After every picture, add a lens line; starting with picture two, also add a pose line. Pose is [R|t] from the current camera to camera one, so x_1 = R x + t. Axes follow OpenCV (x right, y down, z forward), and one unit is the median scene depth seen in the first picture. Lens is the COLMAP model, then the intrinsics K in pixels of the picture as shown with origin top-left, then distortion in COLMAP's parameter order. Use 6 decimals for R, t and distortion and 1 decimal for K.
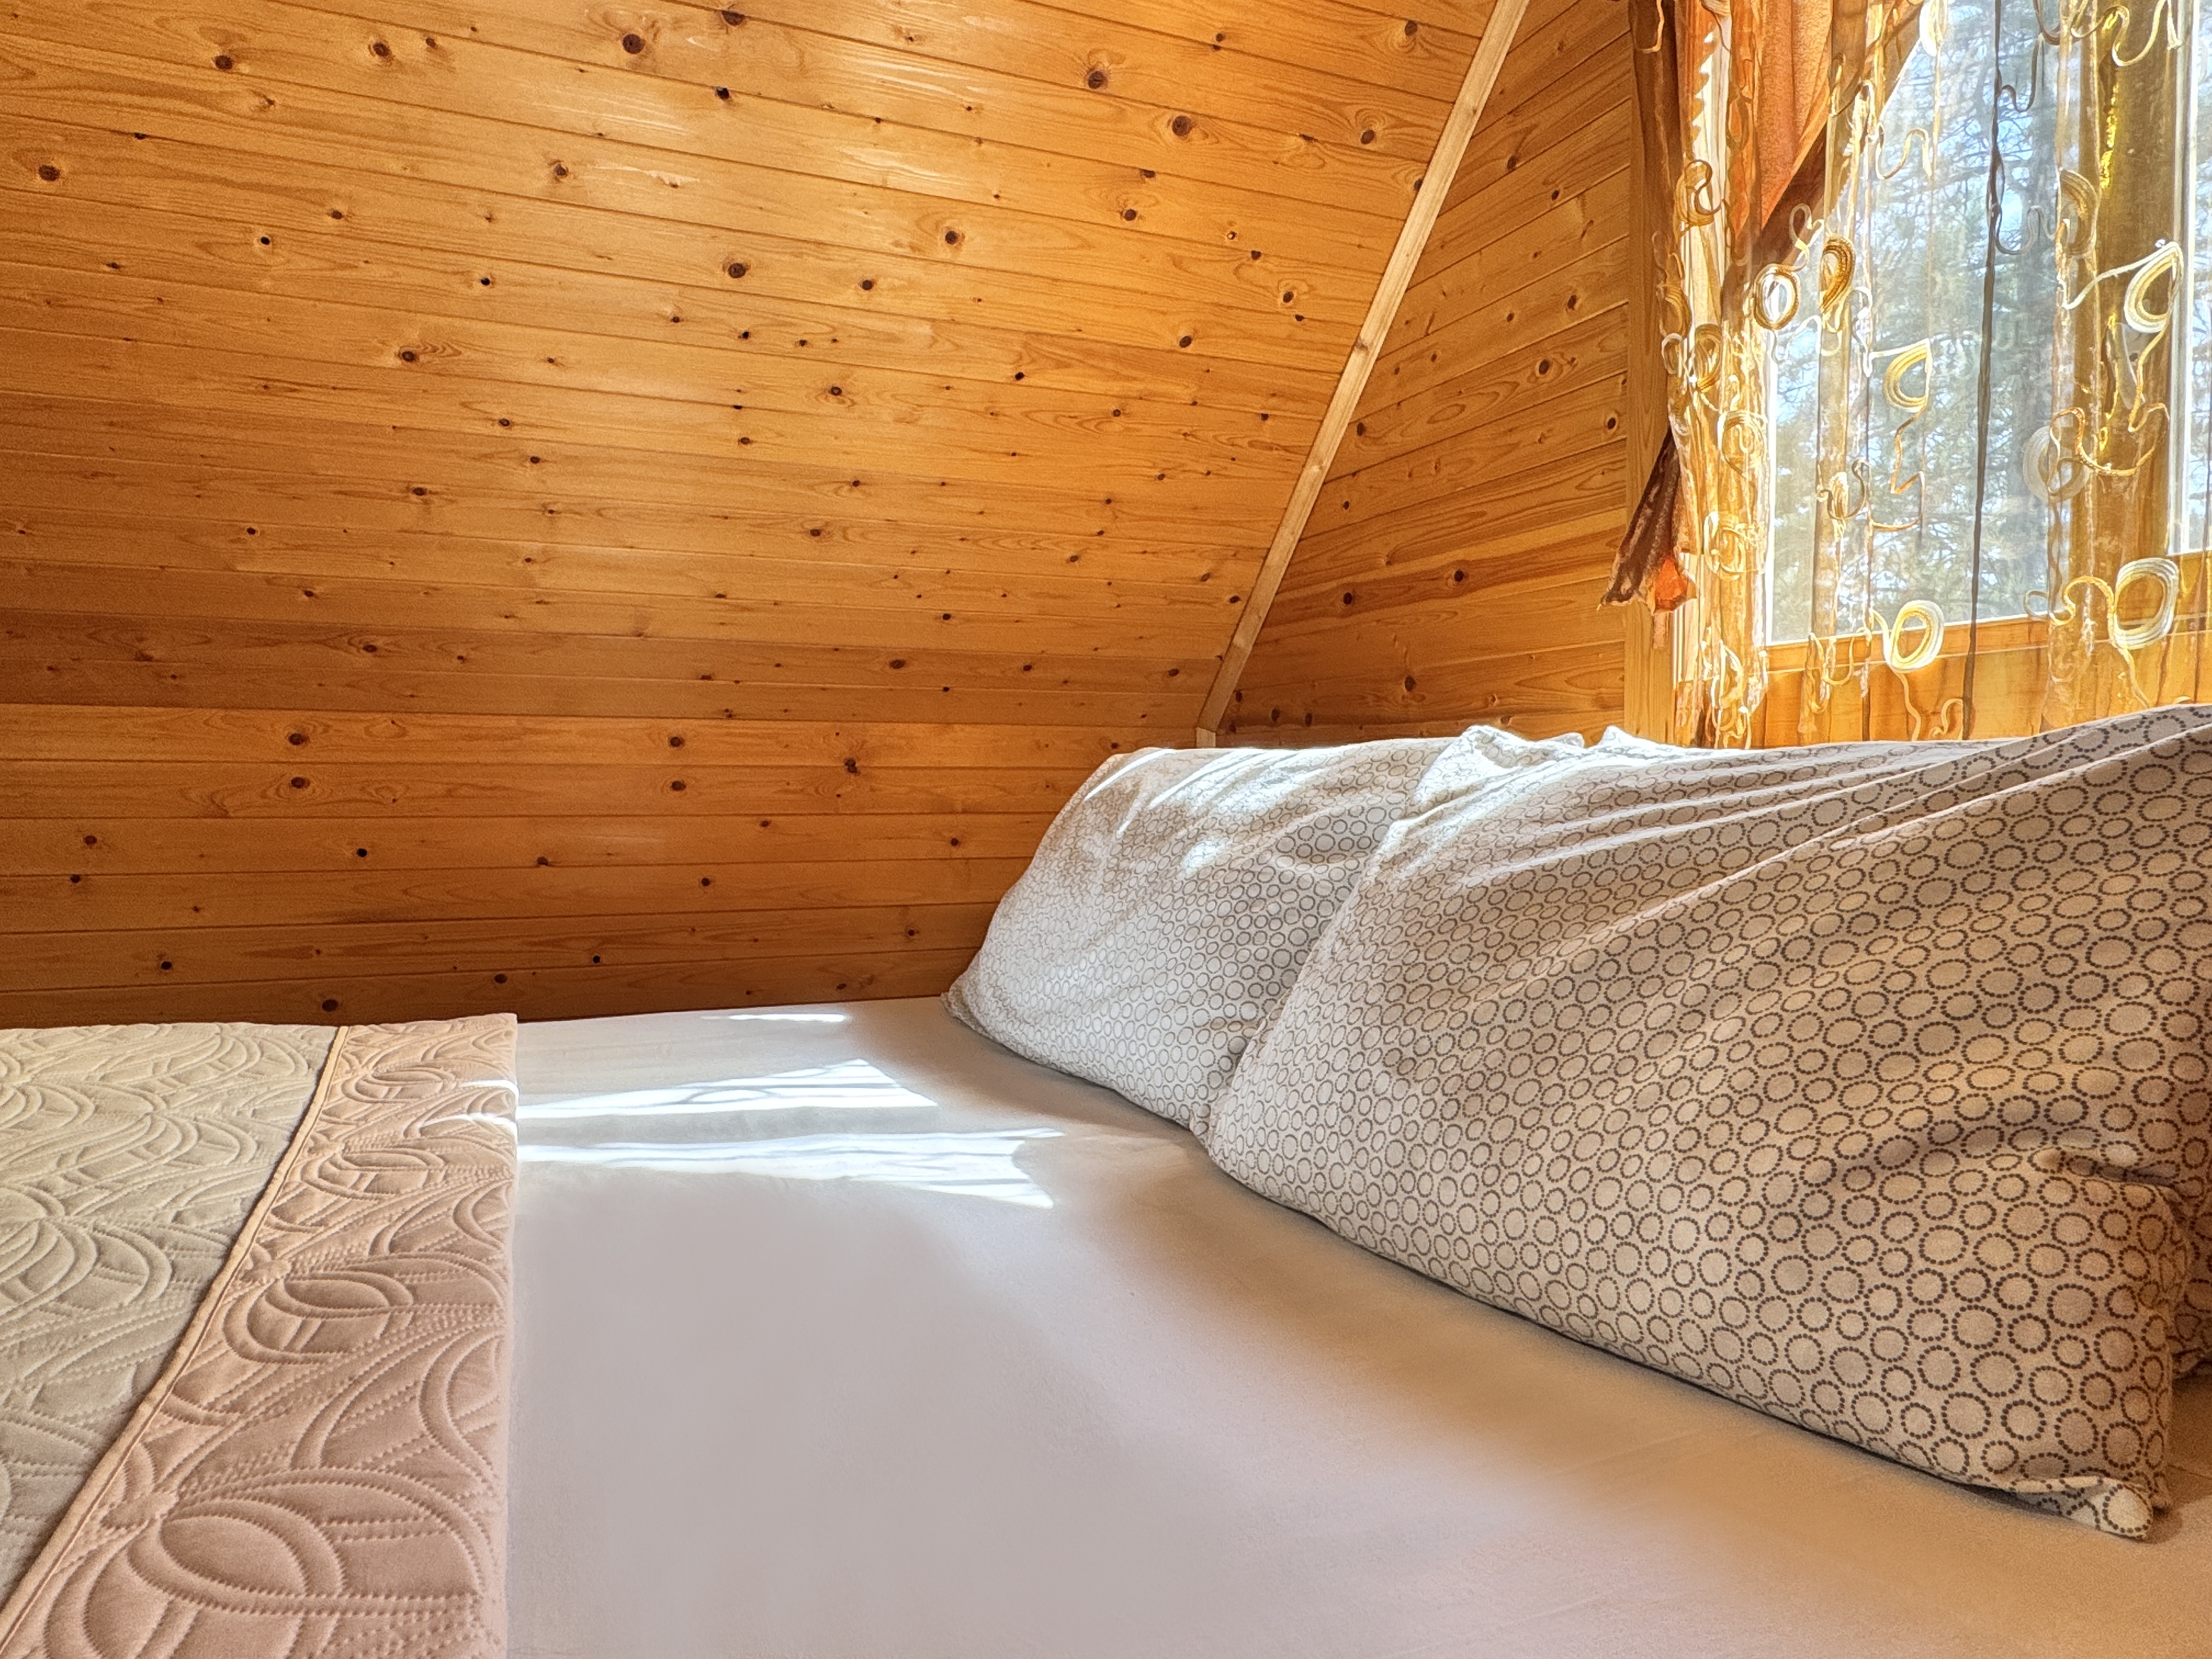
lens RADIAL K [[1348.1, 0, 1071.5], [0, 1348.1, 820.0], [0, 0, 1]] dist [-0.003736, 0.002371]
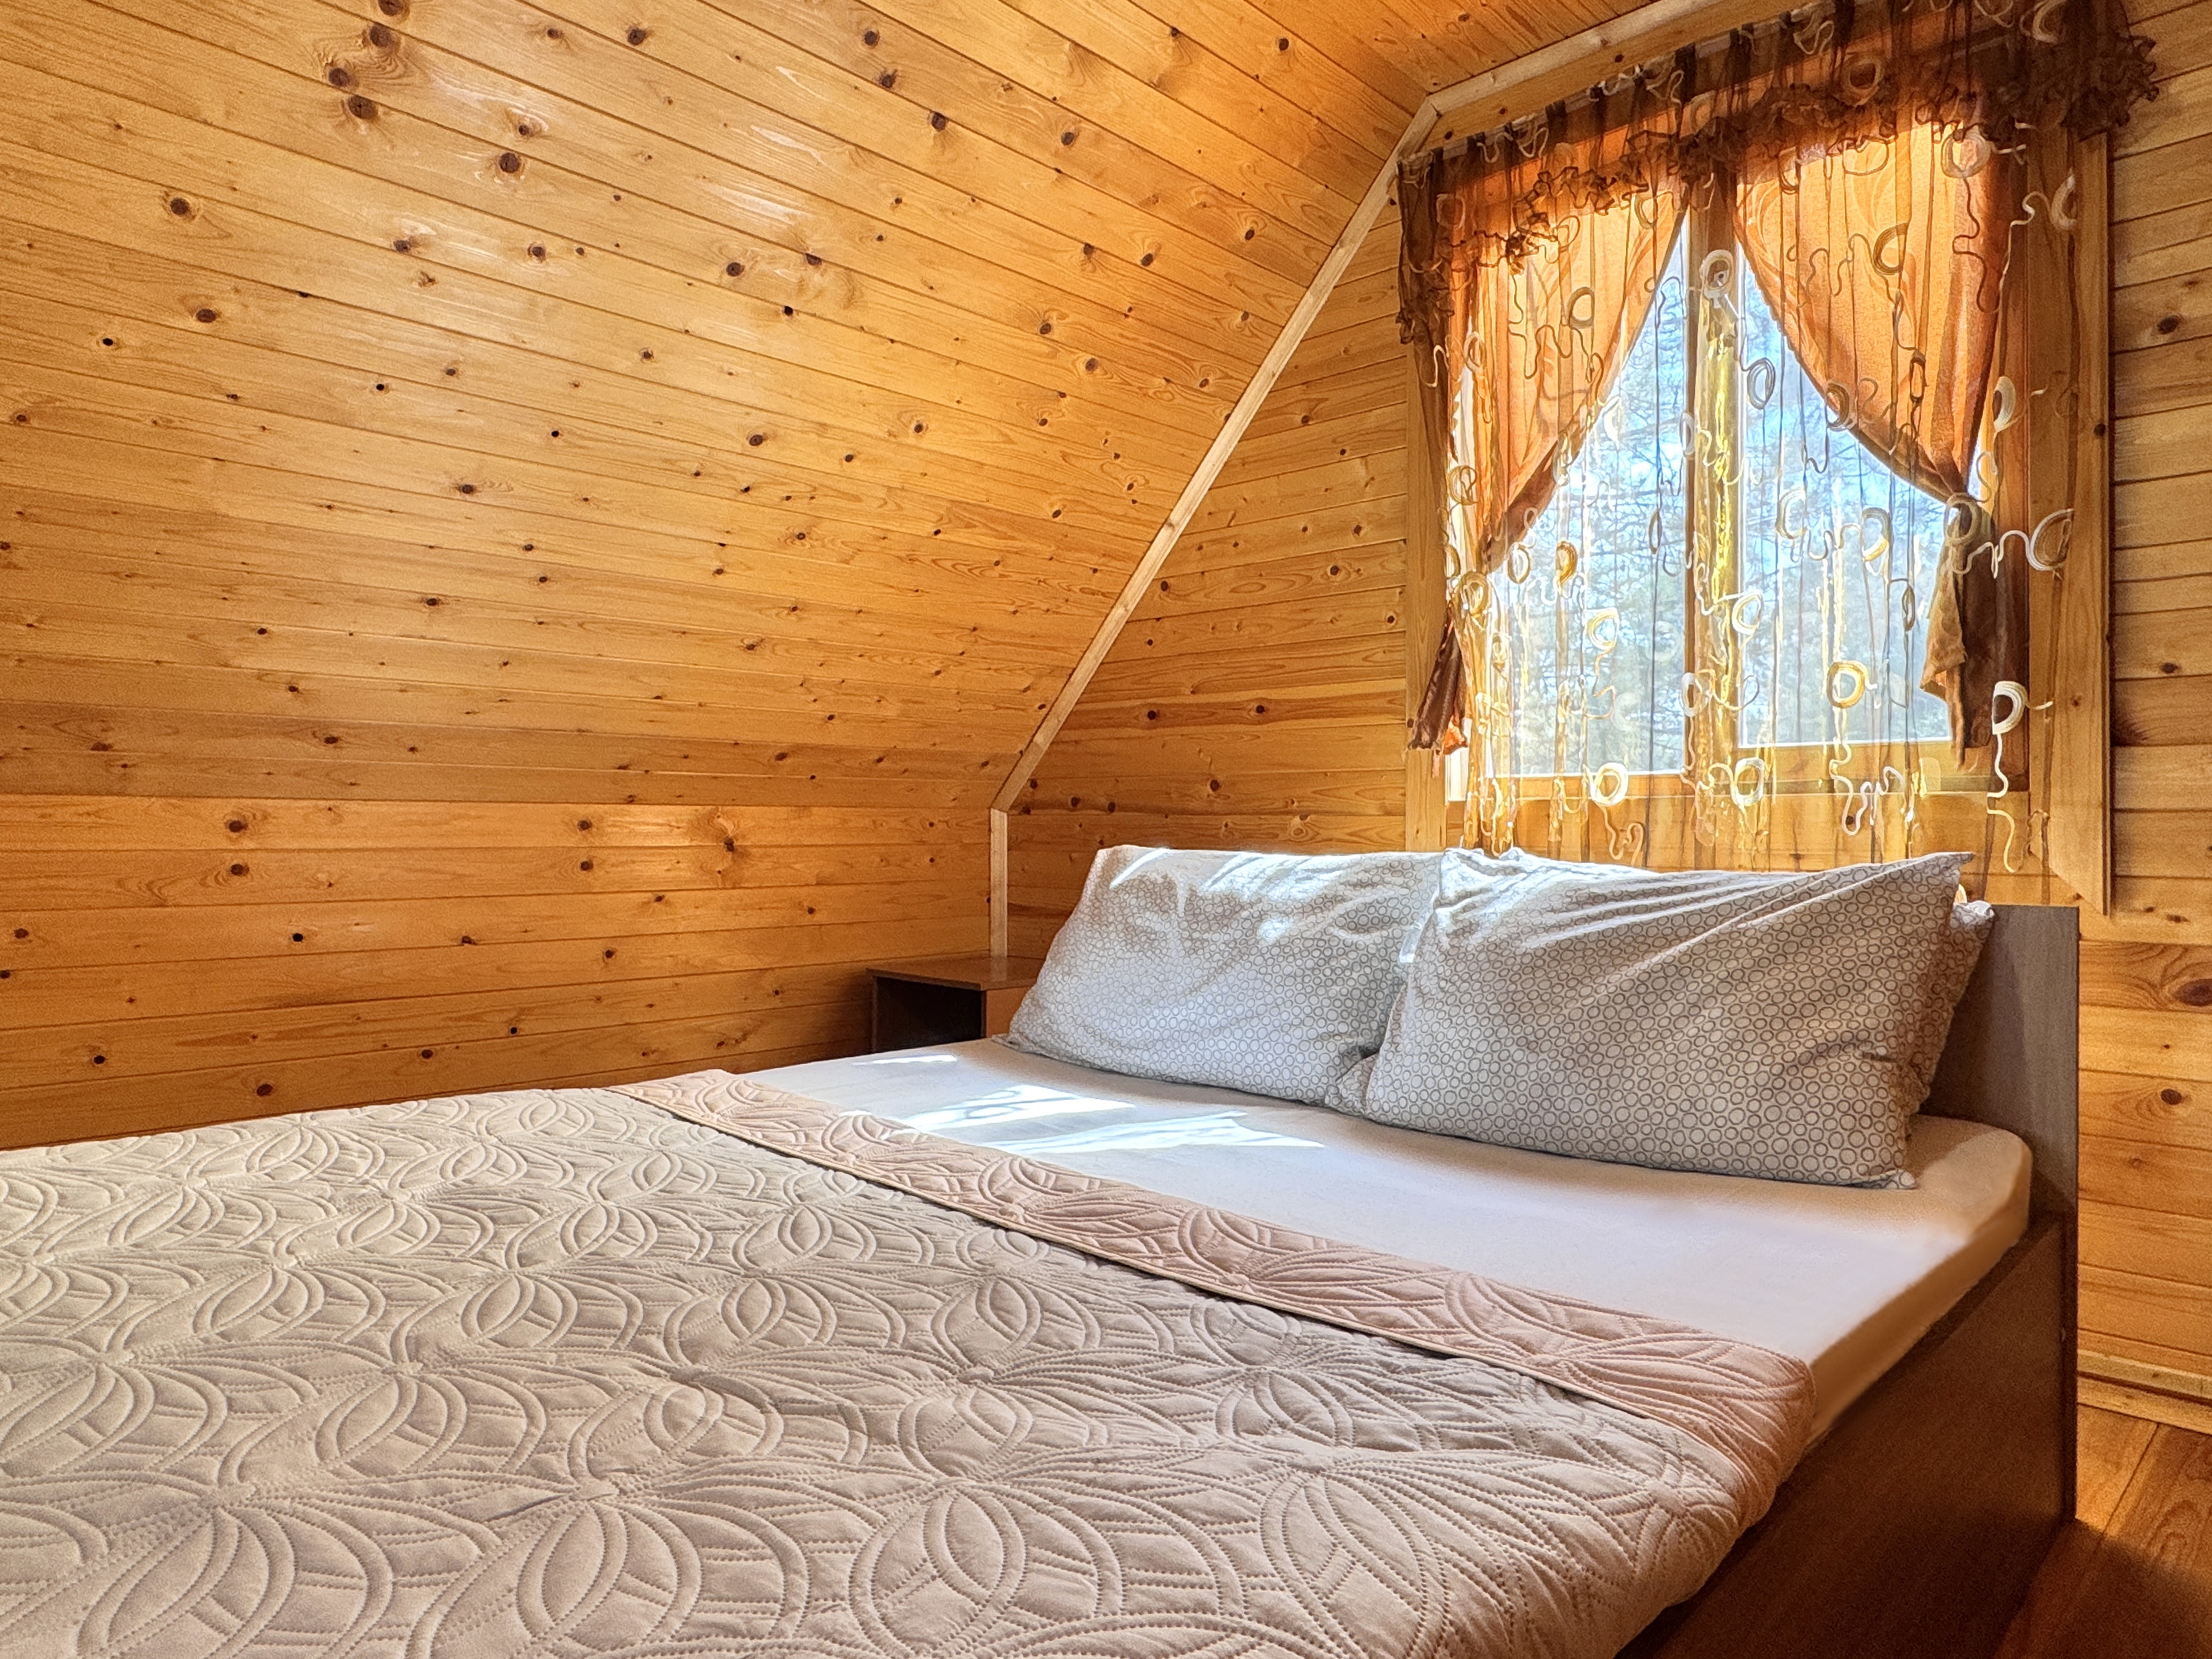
lens RADIAL K [[1397.5, 0, 1076.7], [0, 1397.5, 827.1], [0, 0, 1]] dist [-0.005404, 0.003222]
pose [[0.921016, 0.000659, 0.389525, -0.813136], [0.008502, 0.999726, -0.021792, -0.063494], [-0.389433, 0.023383, 0.920758, -0.415452]]
